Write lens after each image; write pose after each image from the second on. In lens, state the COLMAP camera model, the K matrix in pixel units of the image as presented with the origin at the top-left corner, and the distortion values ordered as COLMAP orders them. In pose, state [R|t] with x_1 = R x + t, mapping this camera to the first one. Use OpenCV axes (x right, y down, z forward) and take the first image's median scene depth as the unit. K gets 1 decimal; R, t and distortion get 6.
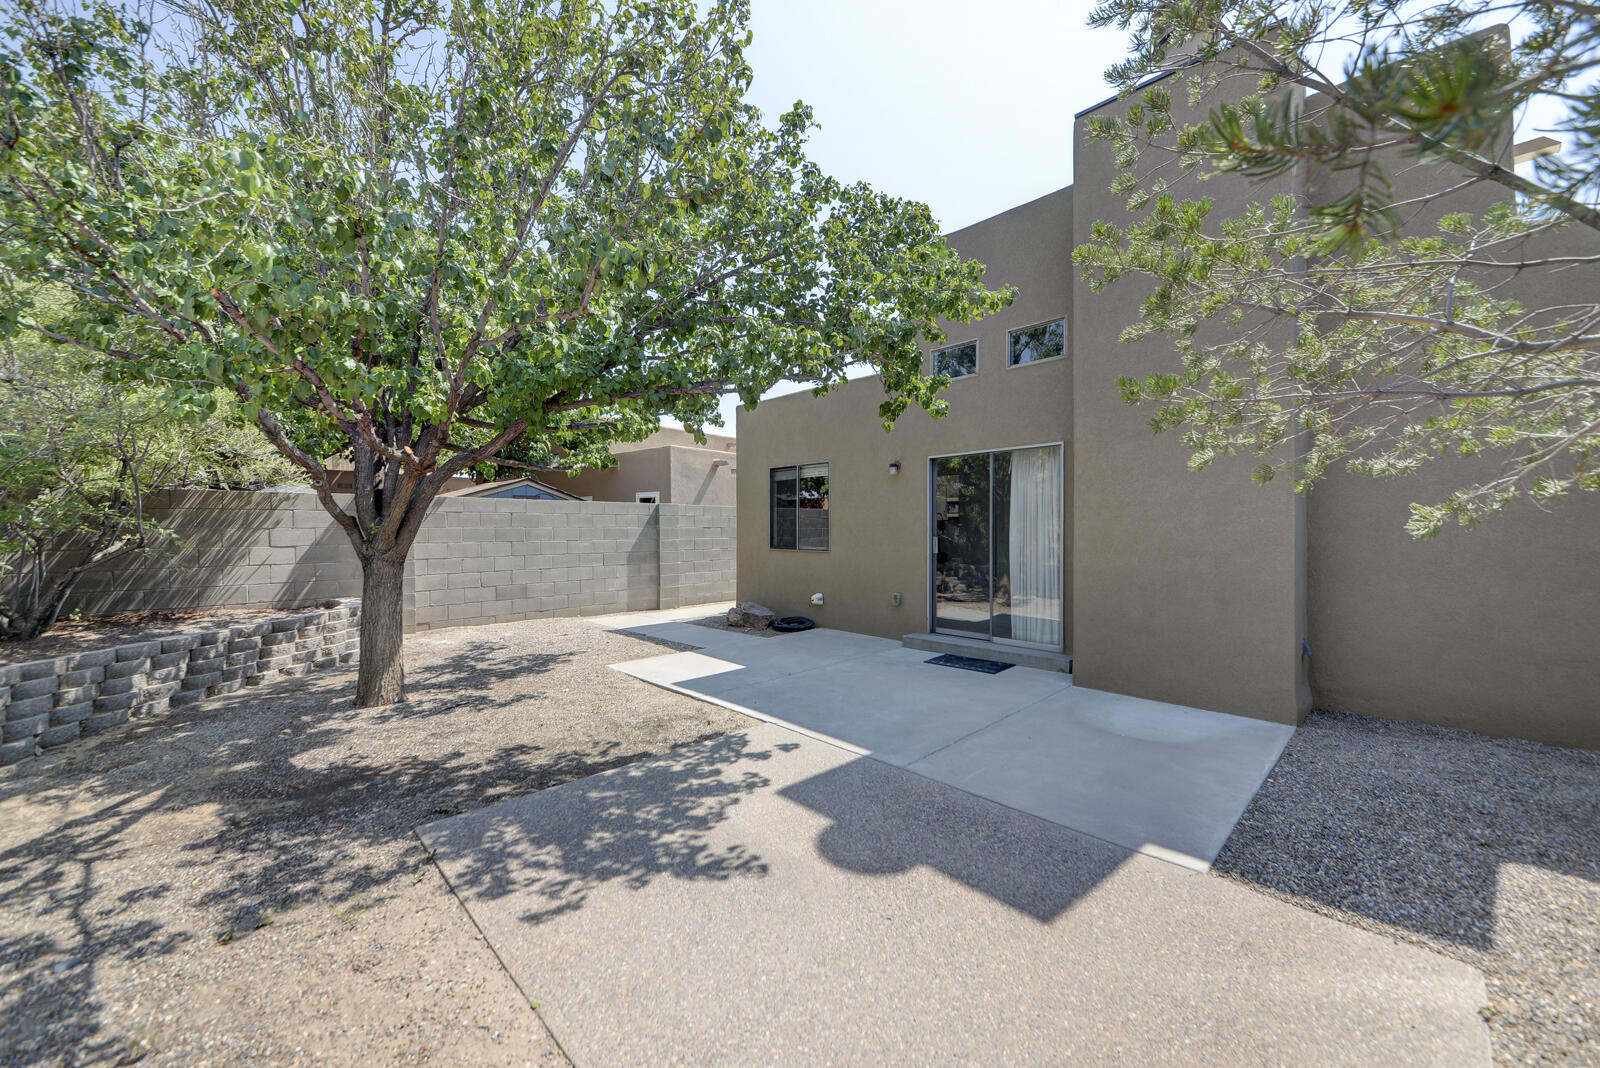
lens RADIAL K [[597.6, 0, 800.0], [0, 597.6, 534.0], [0, 0, 1]] dist [-0.003529, -0.000415]
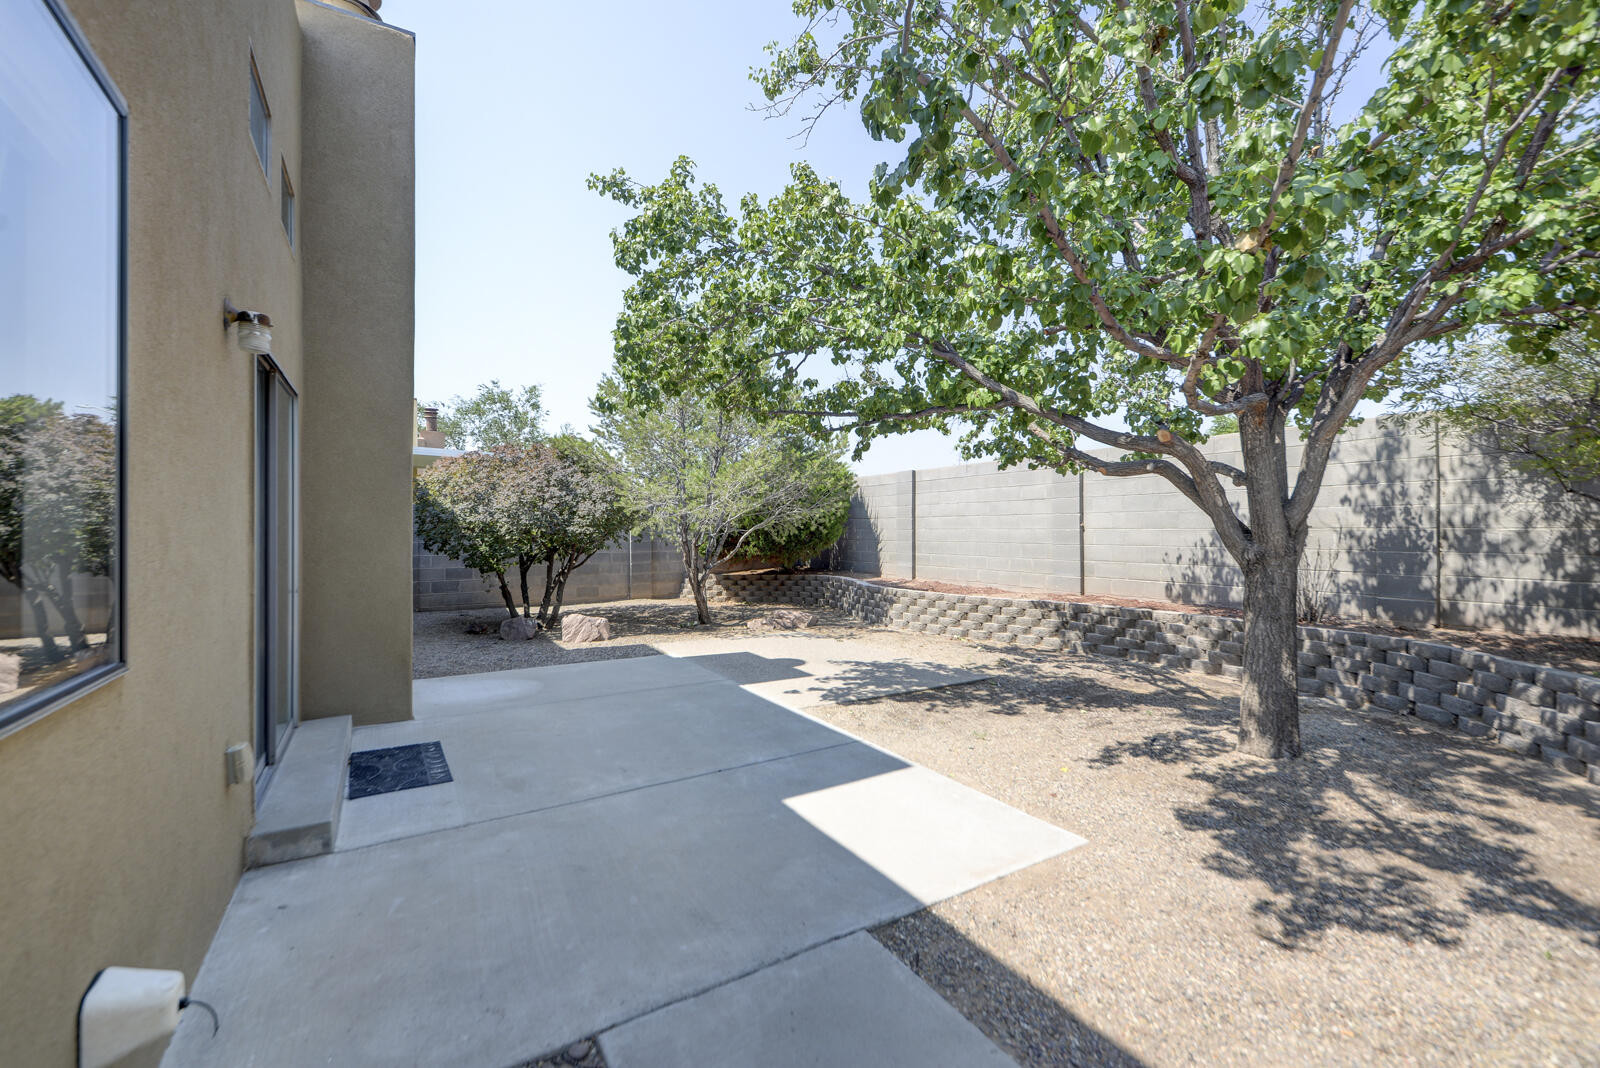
lens RADIAL K [[664.9, 0, 797.4], [0, 664.9, 582.7], [0, 0, 1]] dist [0.027792, 0.000021]
pose [[-0.976985, -0.012572, 0.212937, -0.284414], [0.007228, 0.995737, 0.091950, -0.023224], [-0.213185, 0.091373, -0.972730, 1.984252]]
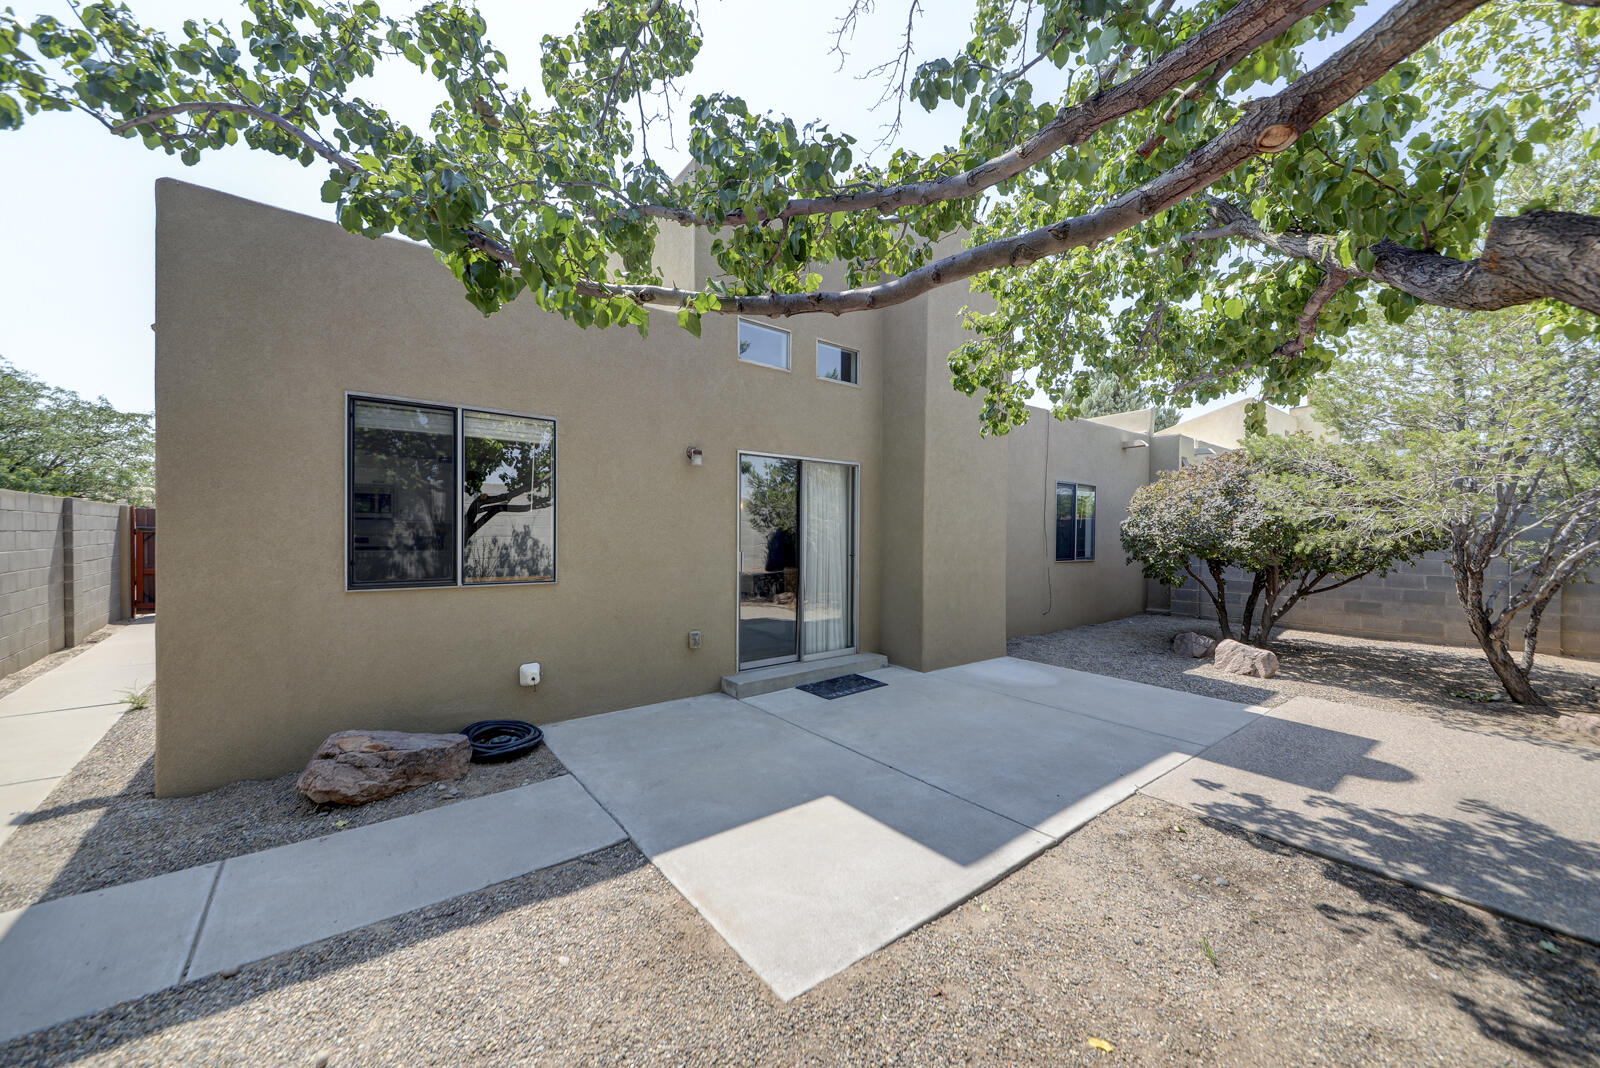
lens RADIAL K [[597.6, 0, 800.0], [0, 597.6, 534.0], [0, 0, 1]] dist [-0.003529, -0.000415]
pose [[0.099110, -0.003039, 0.995072, -0.829022], [-0.004031, 0.999986, 0.003456, -0.031295], [-0.995068, -0.004353, 0.099097, 1.263335]]
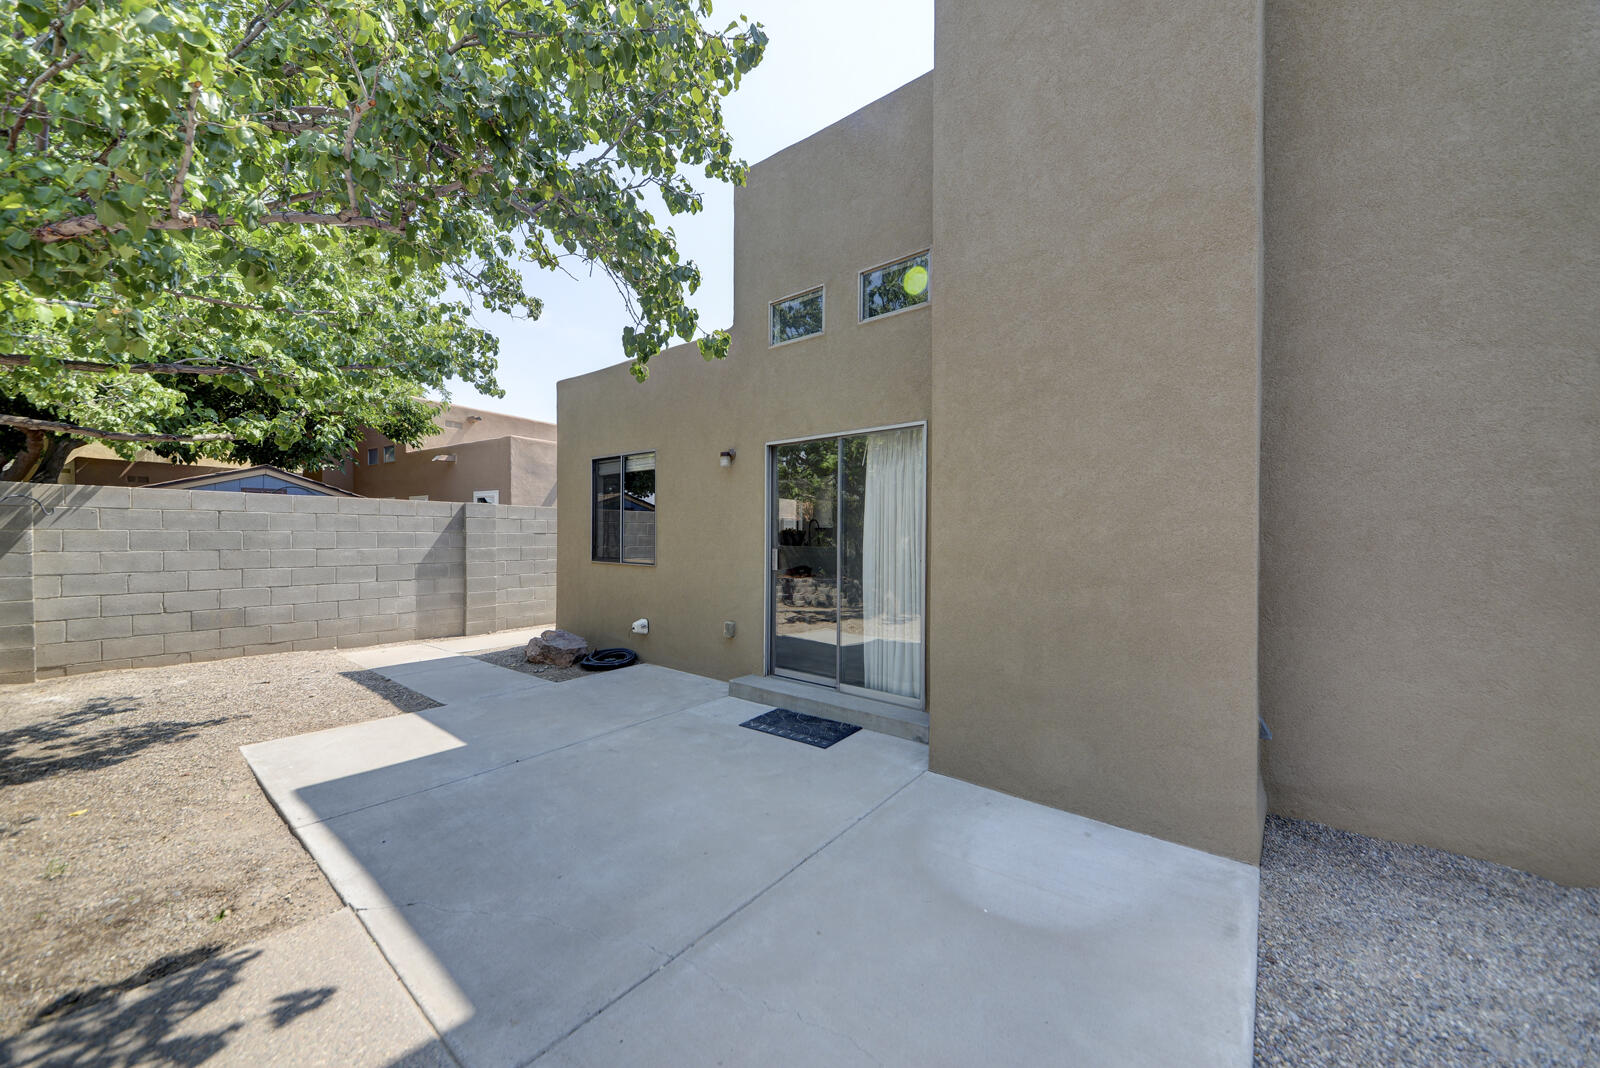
lens RADIAL K [[577.3, 0, 800.0], [0, 577.3, 534.0], [0, 0, 1]] dist [-0.021494, -0.000174]
pose [[0.991361, 0.008234, 0.130905, 0.252822], [-0.006787, 0.999911, -0.011498, -0.008583], [-0.130988, 0.010511, 0.991328, 0.415642]]
